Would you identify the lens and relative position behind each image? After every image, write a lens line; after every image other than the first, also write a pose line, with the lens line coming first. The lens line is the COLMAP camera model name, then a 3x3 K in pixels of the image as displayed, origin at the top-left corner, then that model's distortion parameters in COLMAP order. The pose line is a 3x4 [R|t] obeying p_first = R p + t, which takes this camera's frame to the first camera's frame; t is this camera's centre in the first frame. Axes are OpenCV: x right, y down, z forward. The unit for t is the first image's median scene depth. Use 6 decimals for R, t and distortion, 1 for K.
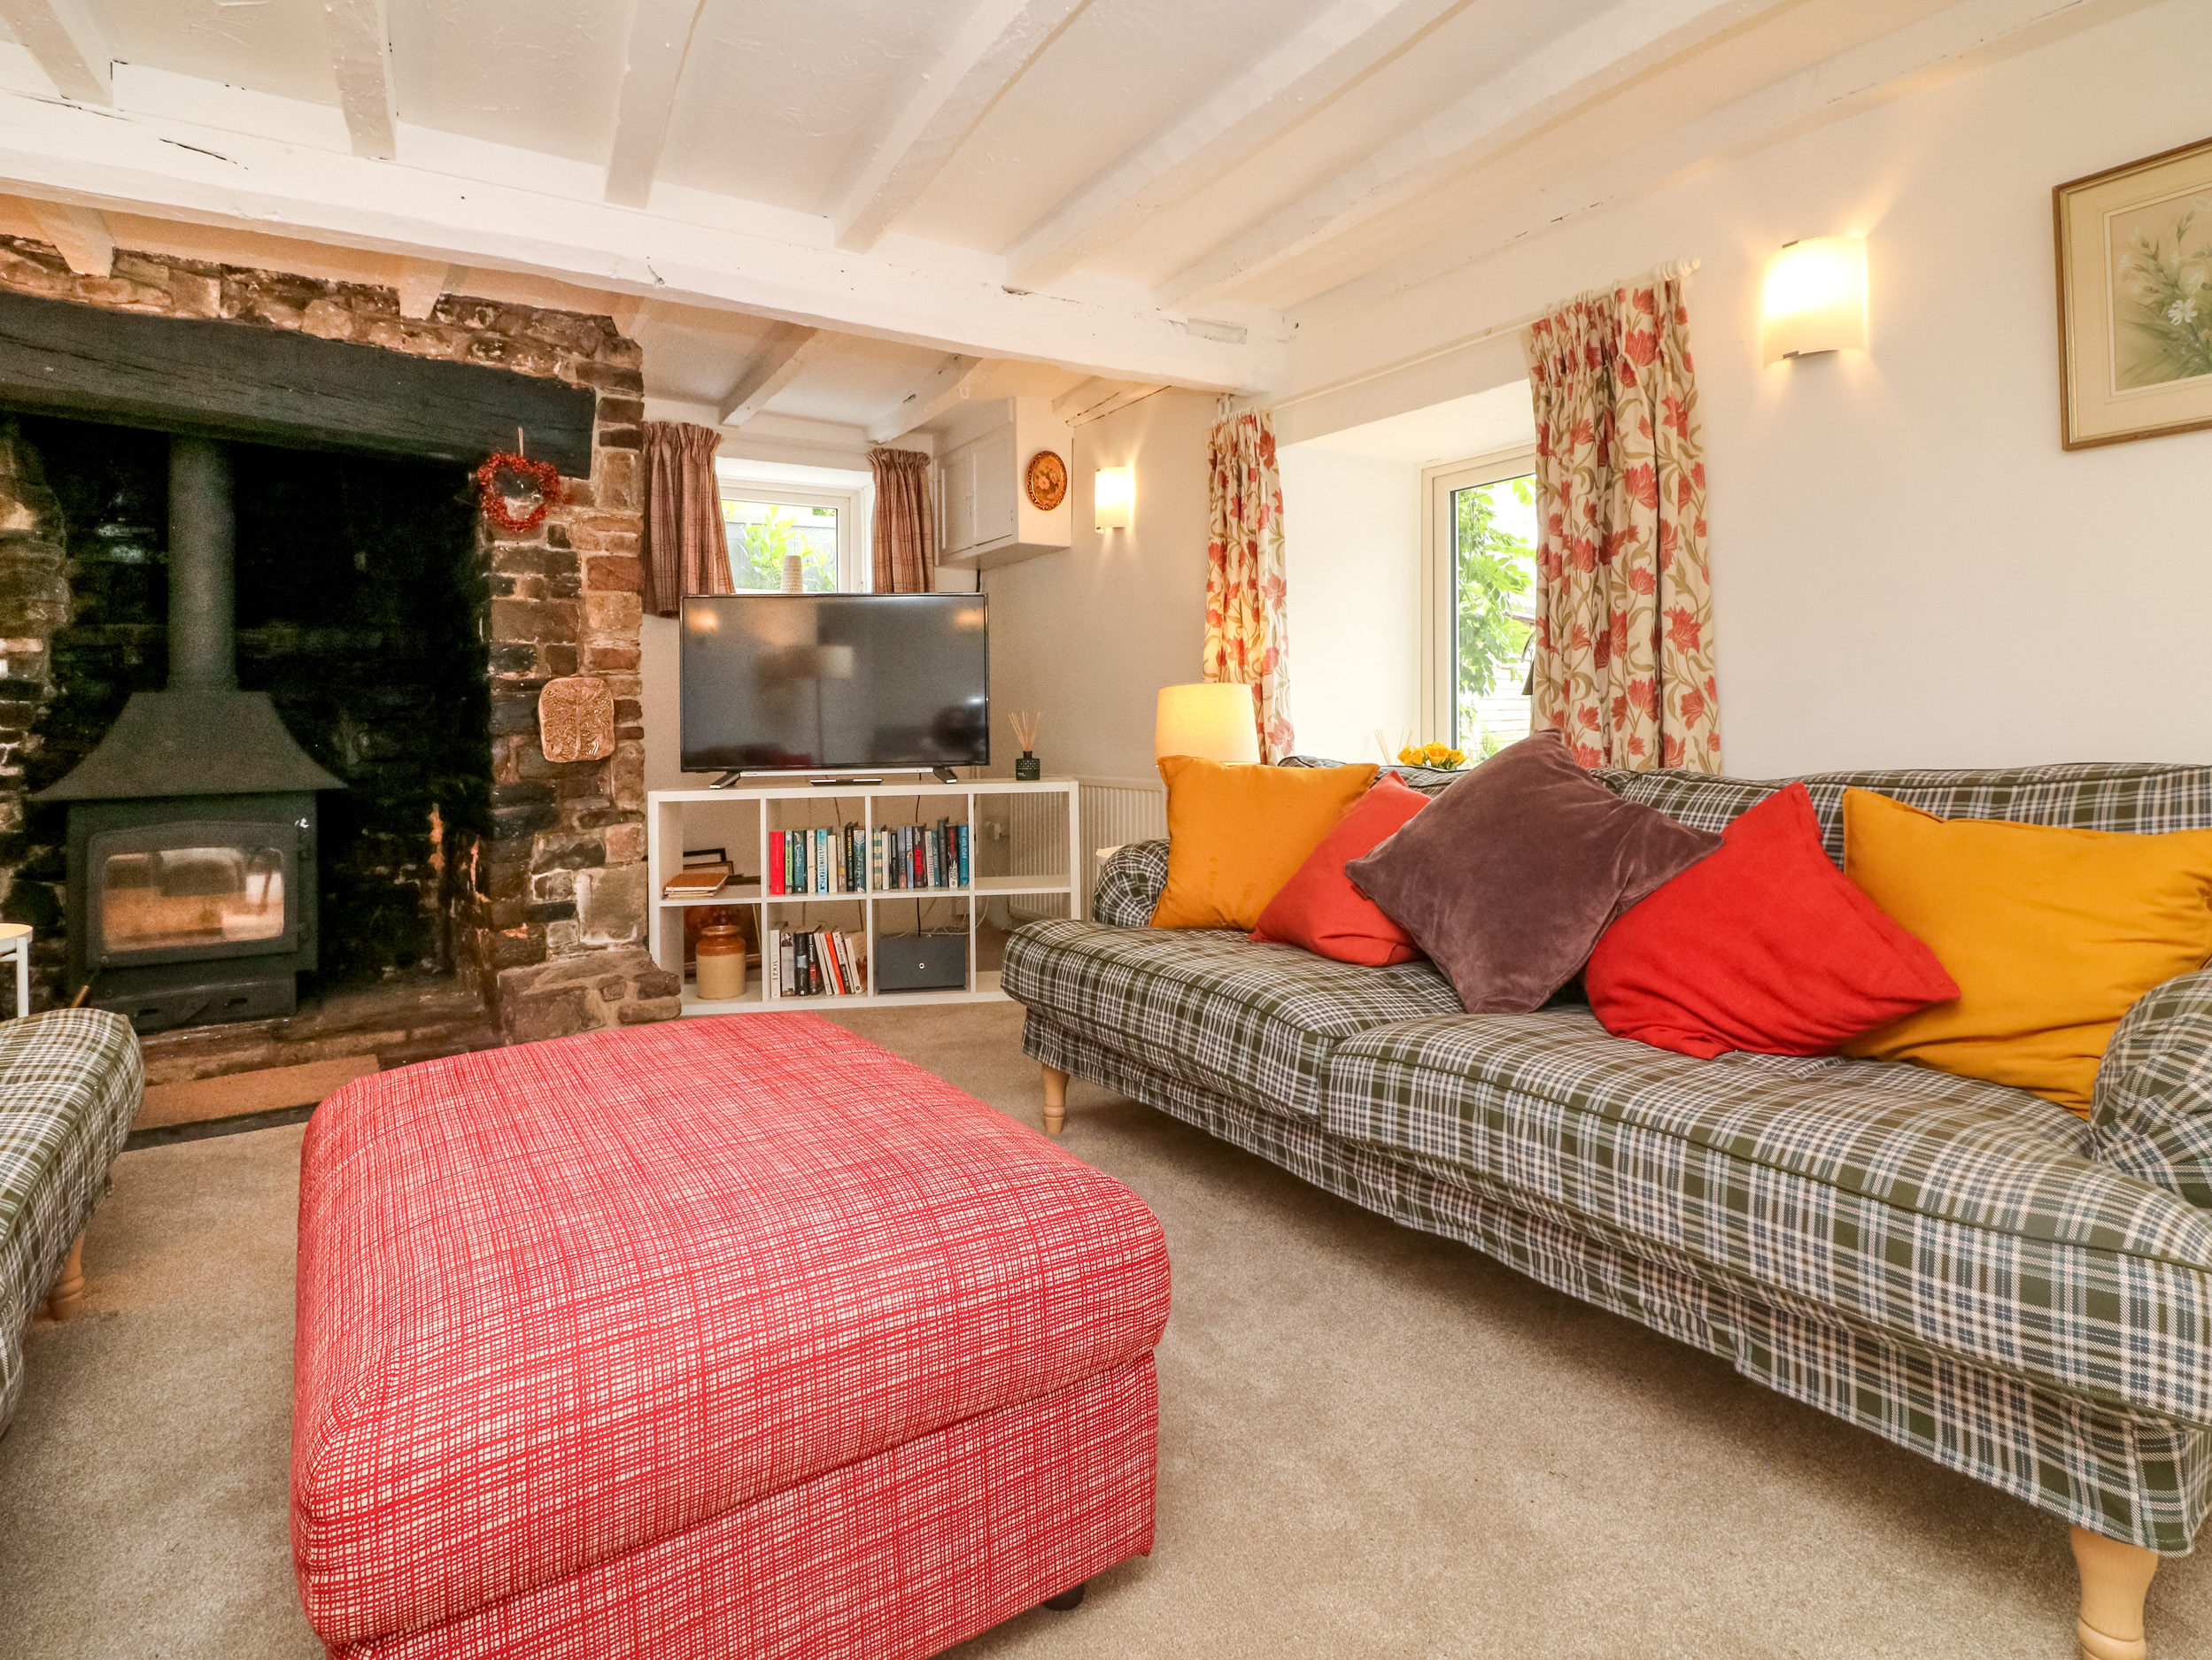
lens RADIAL K [[1189.8, 0, 1099.7], [0, 1189.8, 697.9], [0, 0, 1]] dist [0.005170, -0.014794]
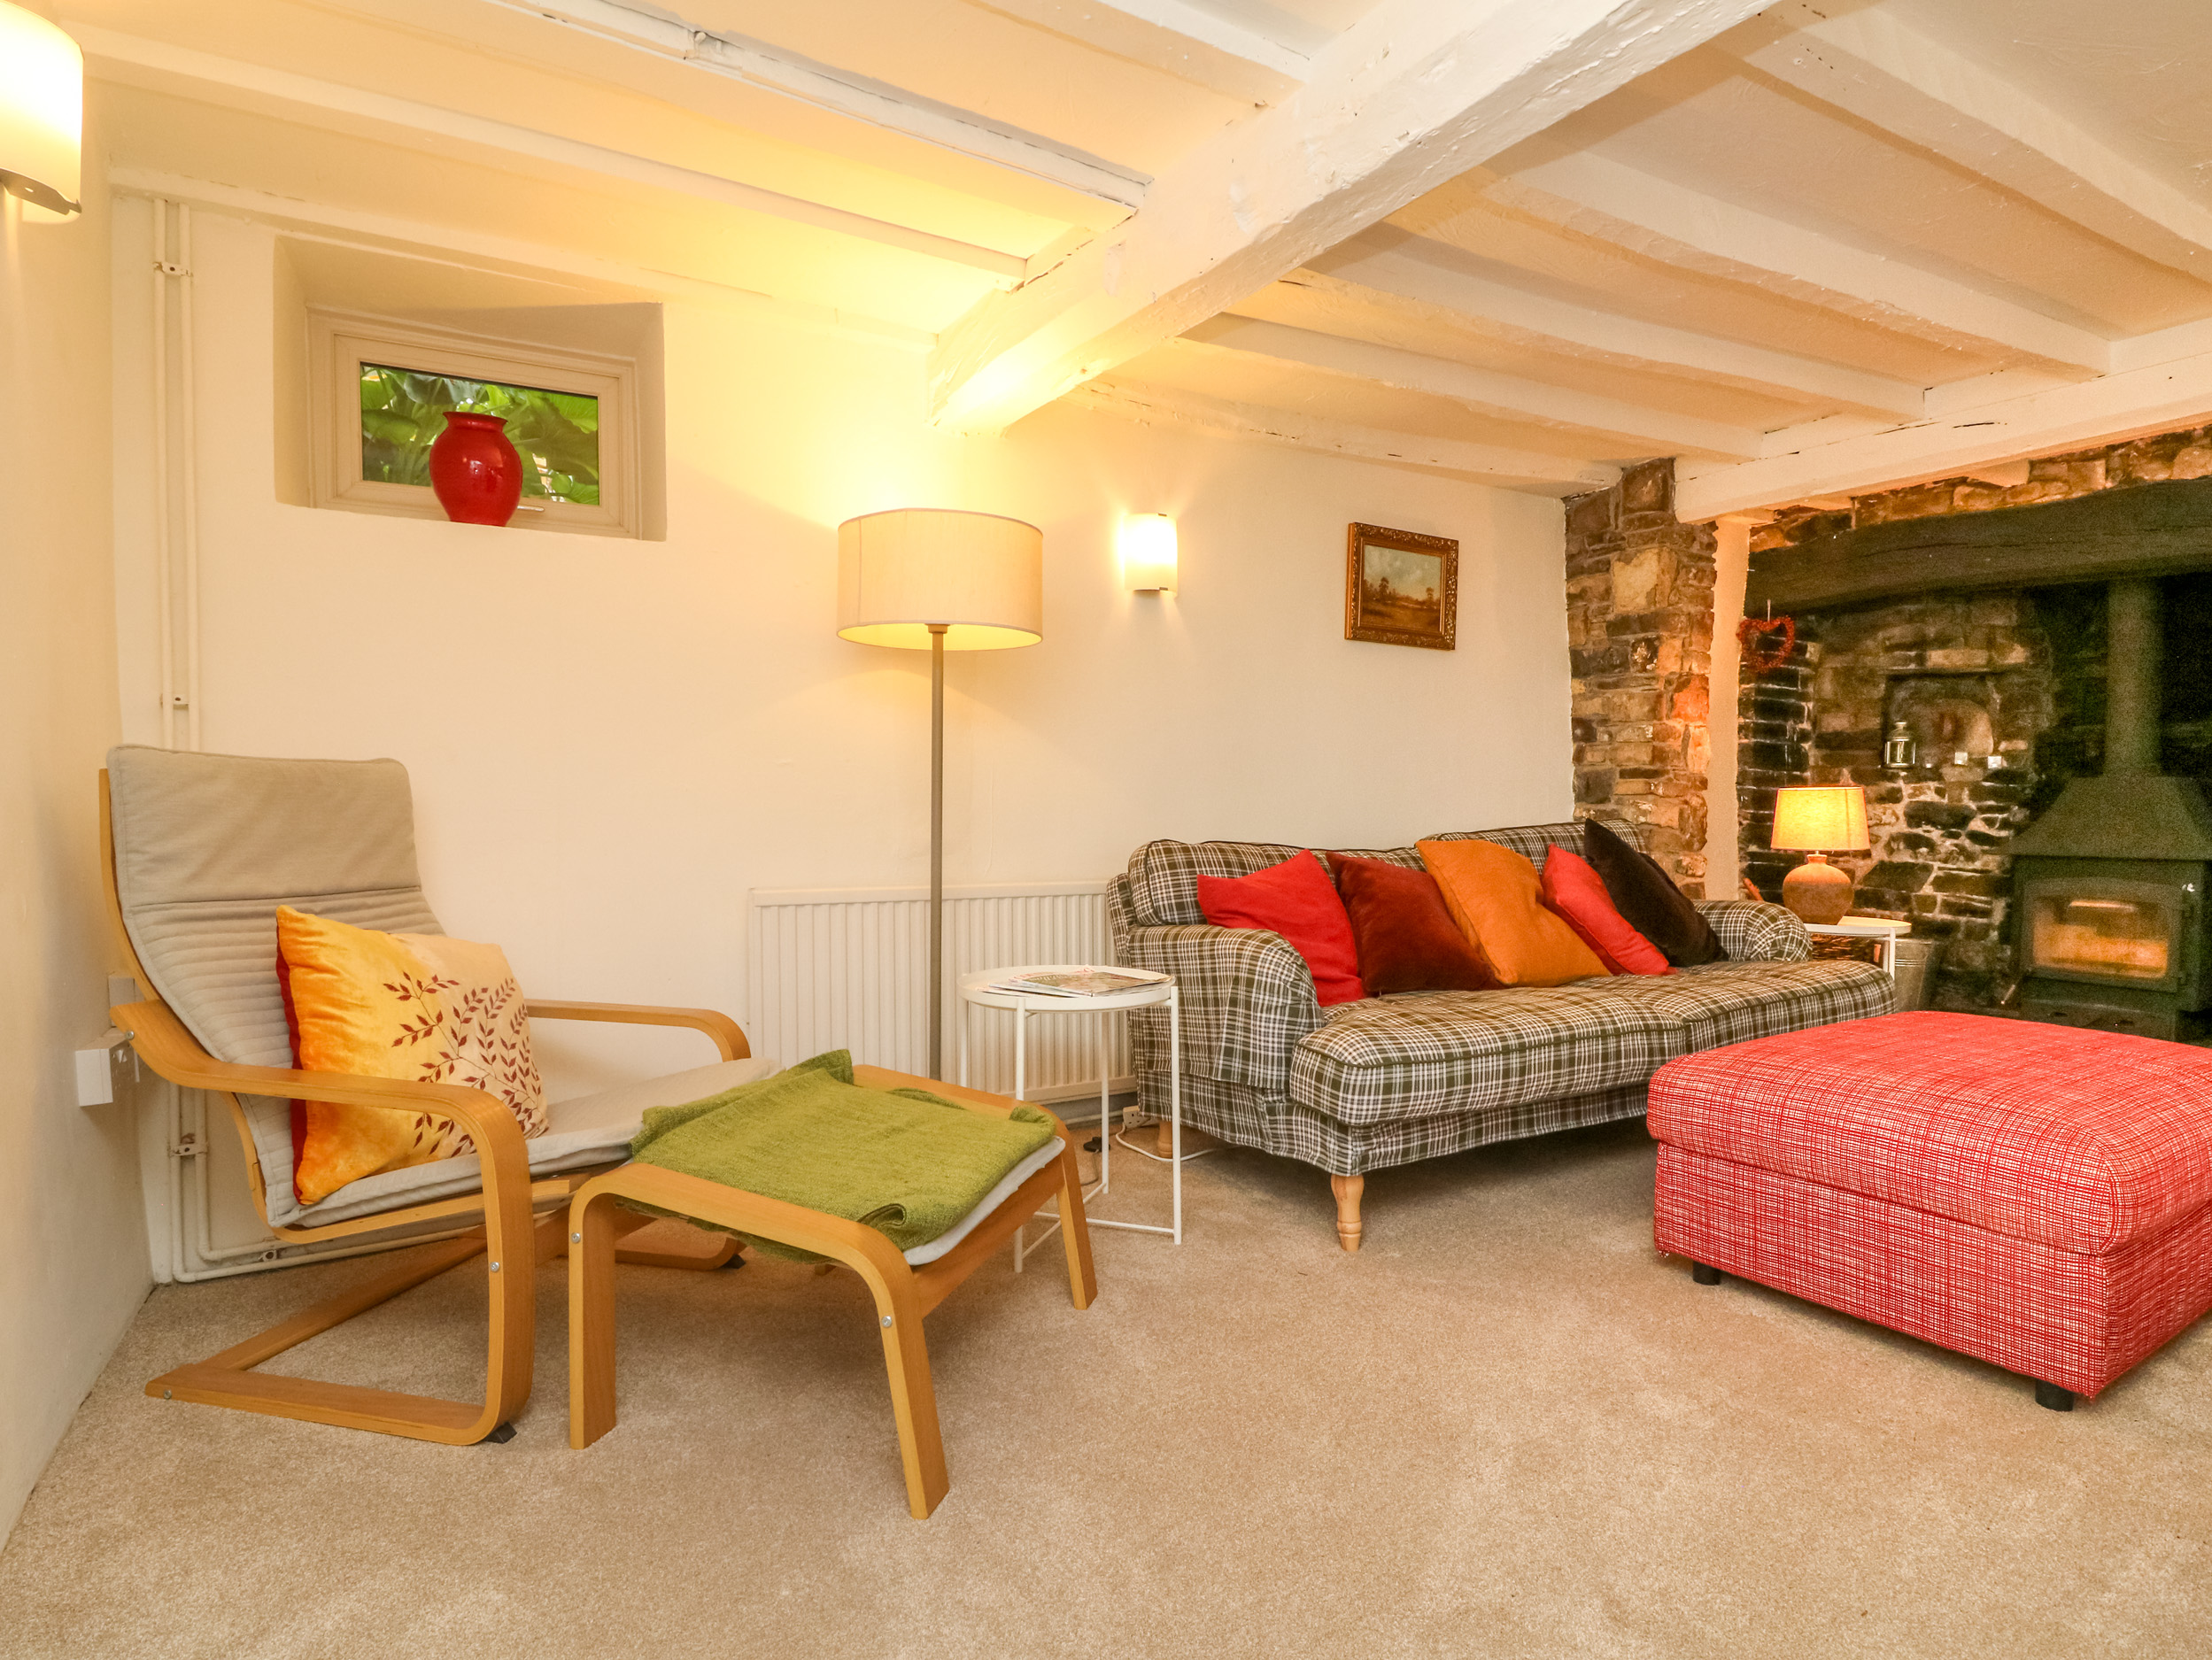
lens RADIAL K [[1242.6, 0, 1106.0], [0, 1242.6, 830.0], [0, 0, 1]] dist [-0.000521, -0.000168]
pose [[-0.021983, 0.038532, -0.999016, 0.616096], [0.010946, 0.999206, 0.038299, -0.012143], [0.999698, -0.010093, -0.022387, -0.057112]]
